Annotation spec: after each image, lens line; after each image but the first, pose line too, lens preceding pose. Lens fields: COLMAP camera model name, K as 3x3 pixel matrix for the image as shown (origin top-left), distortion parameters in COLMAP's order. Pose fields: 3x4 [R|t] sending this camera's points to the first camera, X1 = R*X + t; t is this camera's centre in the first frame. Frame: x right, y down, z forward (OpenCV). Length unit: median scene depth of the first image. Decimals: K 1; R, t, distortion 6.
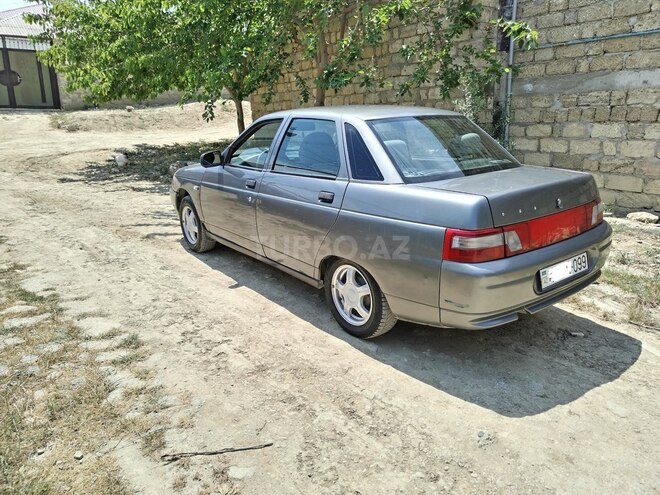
lens RADIAL K [[493.6, 0, 330.0], [0, 493.6, 247.5], [0, 0, 1]] dist [0.007770, -0.006560]
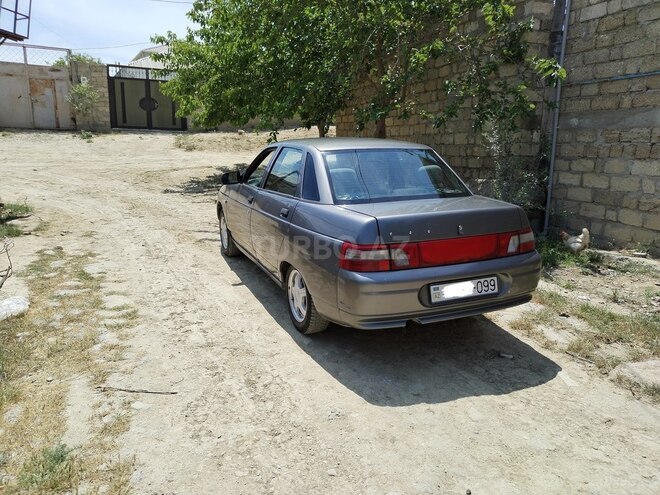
lens RADIAL K [[493.6, 0, 330.0], [0, 493.6, 247.5], [0, 0, 1]] dist [0.007770, -0.006560]
pose [[0.968358, 0.078635, -0.236852, 0.327012], [-0.089807, 0.995282, -0.036735, 0.014445], [0.232846, 0.056844, 0.970851, -0.118267]]
